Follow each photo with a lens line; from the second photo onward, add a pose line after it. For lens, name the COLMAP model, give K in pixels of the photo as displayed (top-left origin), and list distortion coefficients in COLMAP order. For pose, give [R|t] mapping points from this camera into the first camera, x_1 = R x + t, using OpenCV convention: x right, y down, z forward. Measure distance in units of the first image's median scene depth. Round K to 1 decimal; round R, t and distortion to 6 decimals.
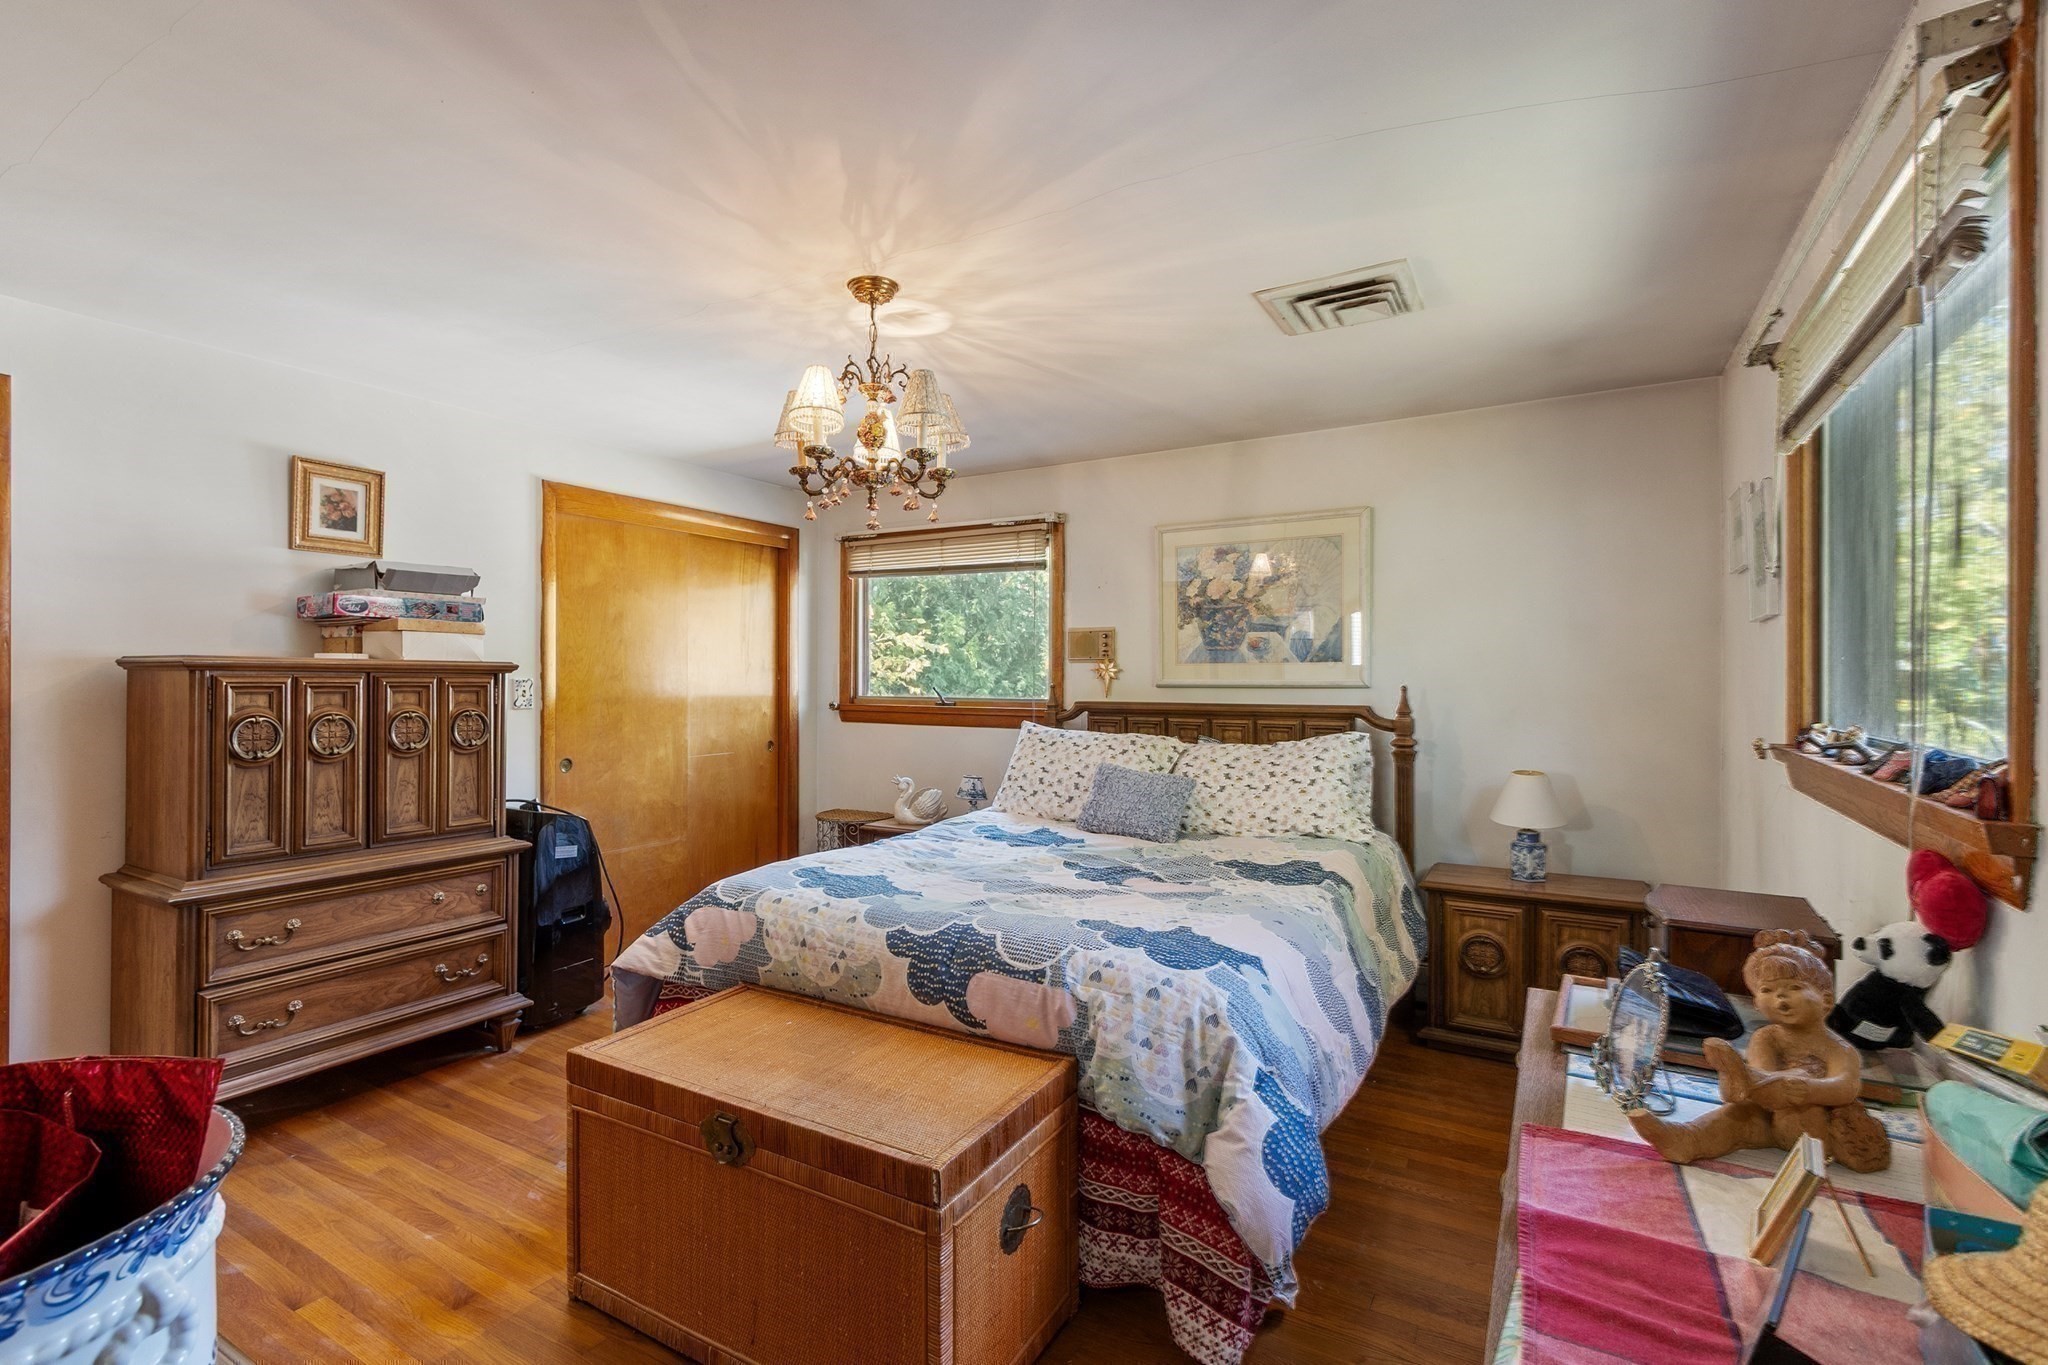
lens RADIAL K [[982.9, 0, 1024.0], [0, 982.9, 682.5], [0, 0, 1]] dist [-0.000197, 0.000026]
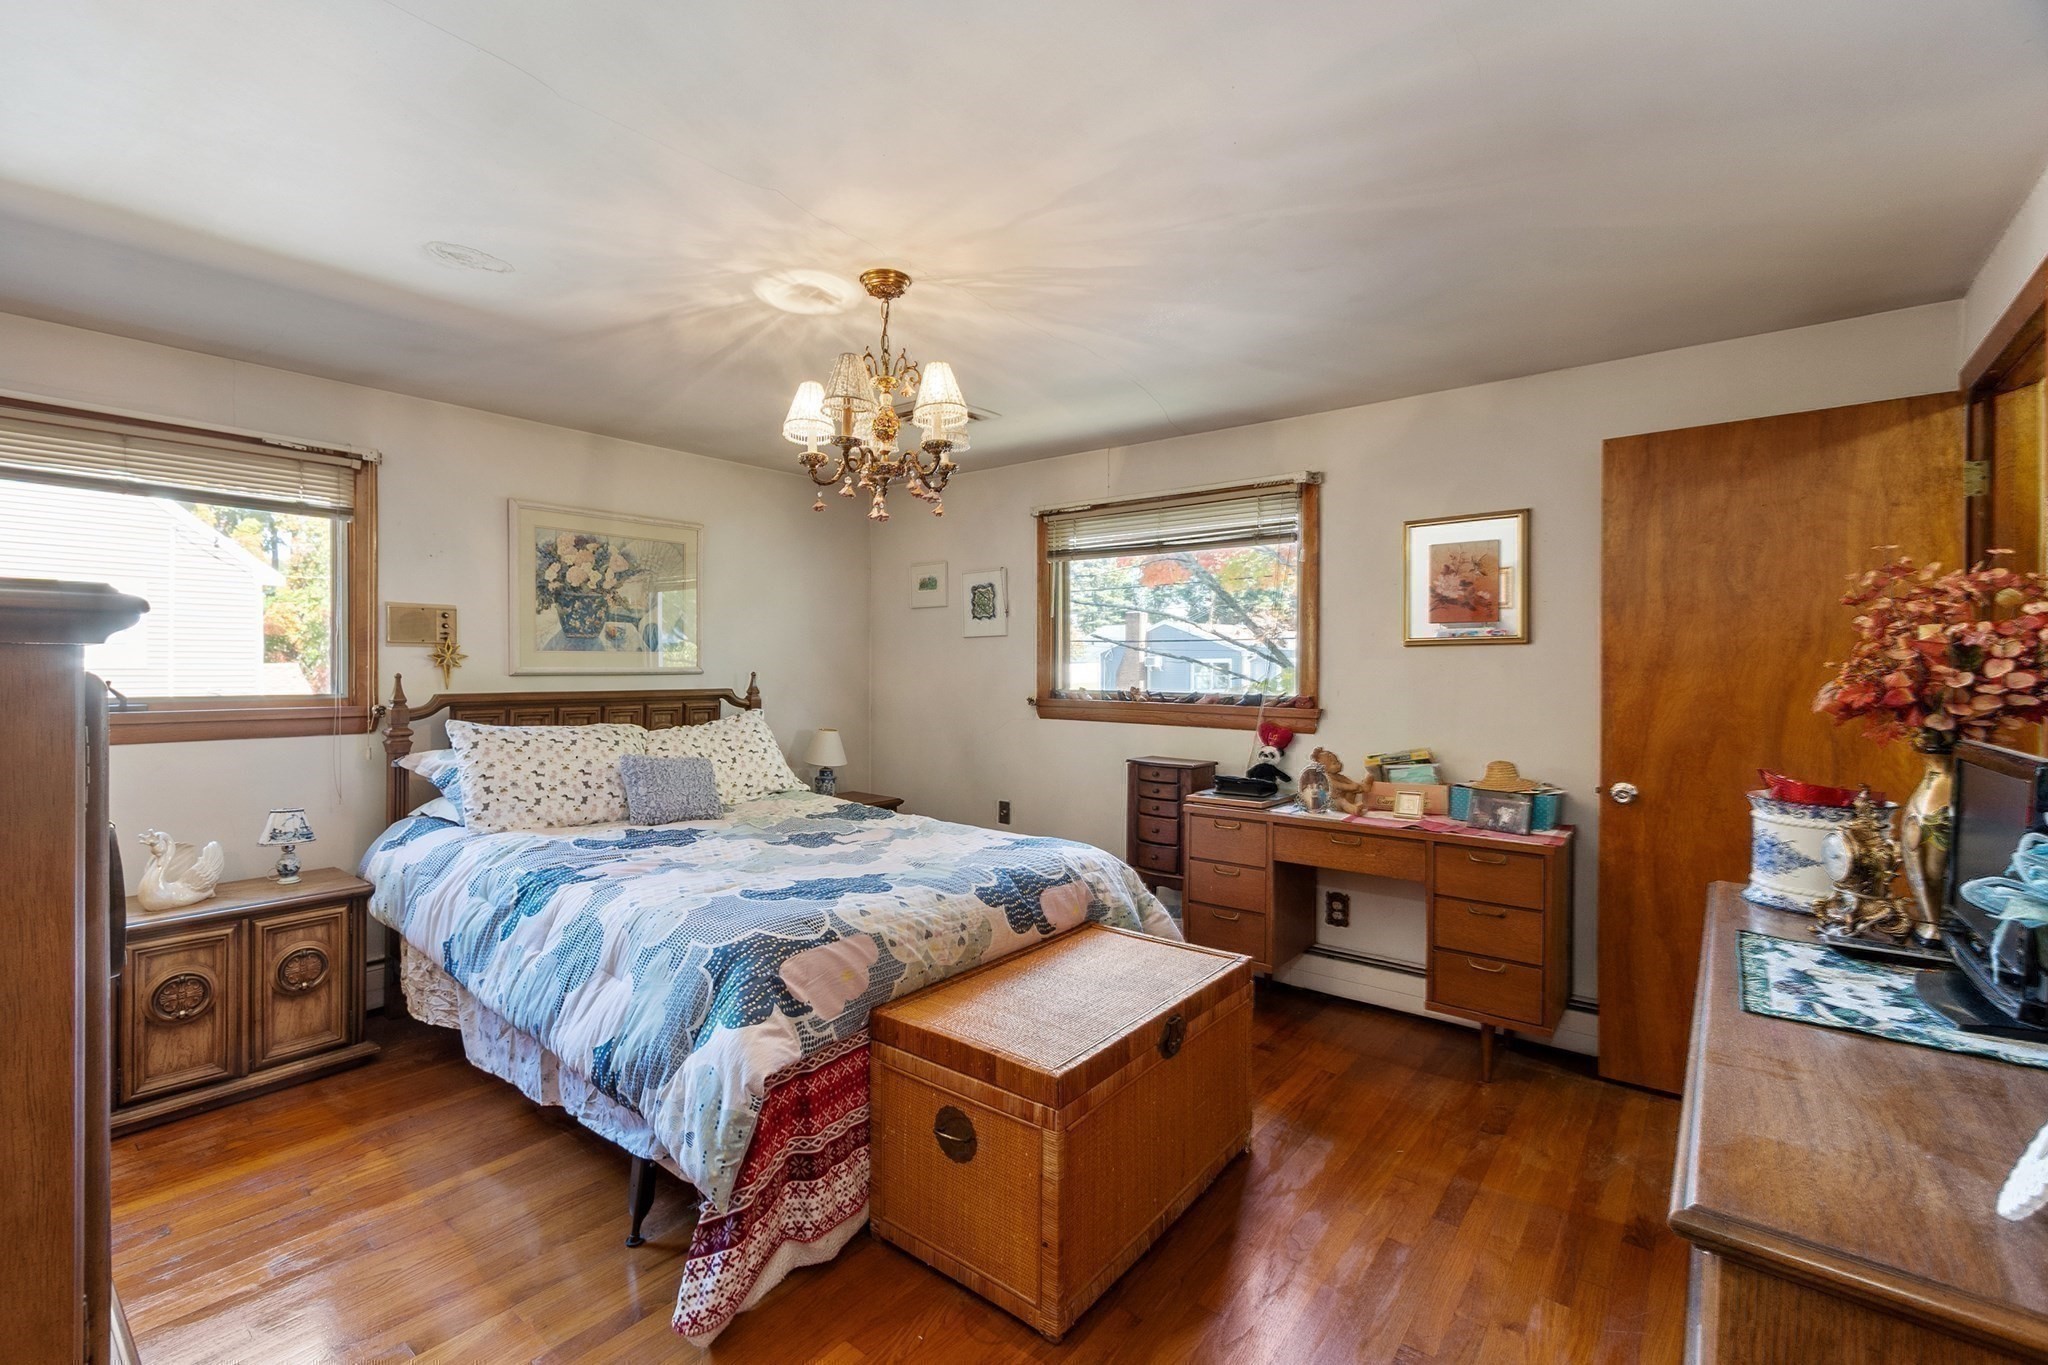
lens RADIAL K [[898.9, 0, 962.1], [0, 898.9, 674.7], [0, 0, 1]] dist [0.001881, 0.000150]
pose [[0.155509, -0.010602, 0.987778, -0.689545], [0.001021, 0.999944, 0.010572, -0.005172], [-0.987834, -0.000635, 0.155511, 0.507974]]
